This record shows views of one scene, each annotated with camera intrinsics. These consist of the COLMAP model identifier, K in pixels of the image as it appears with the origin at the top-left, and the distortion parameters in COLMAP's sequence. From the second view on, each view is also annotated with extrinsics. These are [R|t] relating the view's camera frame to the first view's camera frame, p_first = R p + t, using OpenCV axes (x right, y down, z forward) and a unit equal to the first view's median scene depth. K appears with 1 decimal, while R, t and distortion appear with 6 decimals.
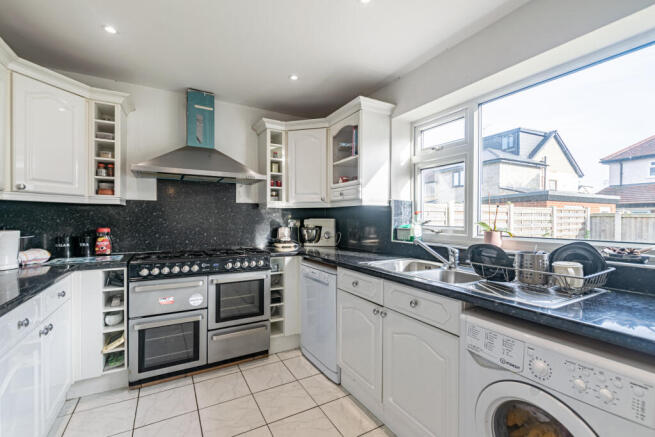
lens RADIAL K [[289.4, 0, 331.4], [0, 289.4, 219.6], [0, 0, 1]] dist [0.003865, 0.000279]
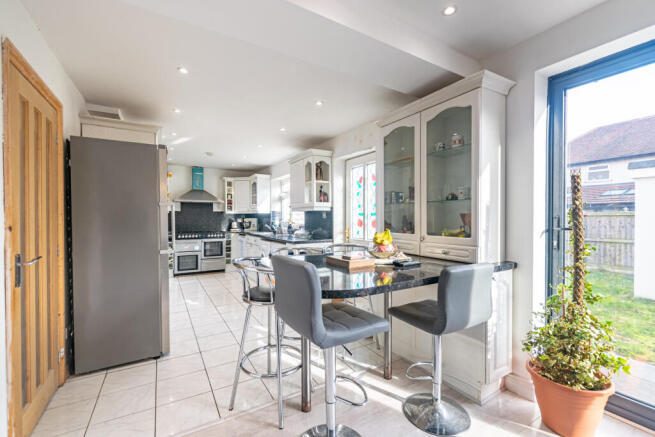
lens RADIAL K [[289.4, 0, 321.8], [0, 289.4, 219.7], [0, 0, 1]] dist [0.003865, 0.000279]
pose [[0.999942, -0.005047, -0.009539, 0.695404], [0.005040, 0.999987, -0.000682, 0.015629], [0.009542, 0.000634, 0.999954, -1.617640]]
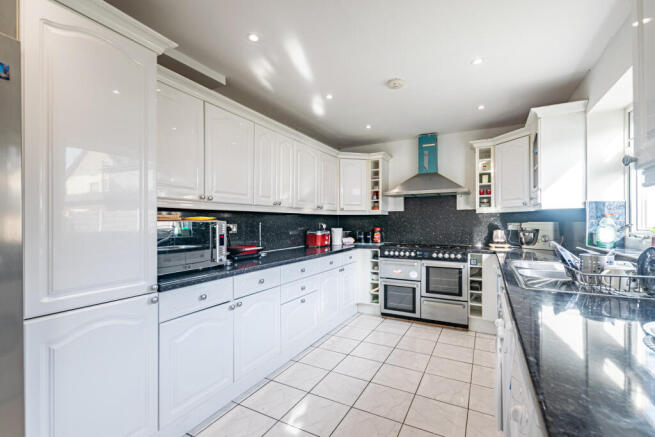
lens RADIAL K [[289.4, 0, 326.0], [0, 289.4, 221.9], [0, 0, 1]] dist [0.003865, 0.000279]
pose [[0.518244, -0.005333, -0.855216, 0.573485], [0.003445, 0.999985, -0.004148, -0.001784], [0.855226, -0.000796, 0.518254, -0.196651]]
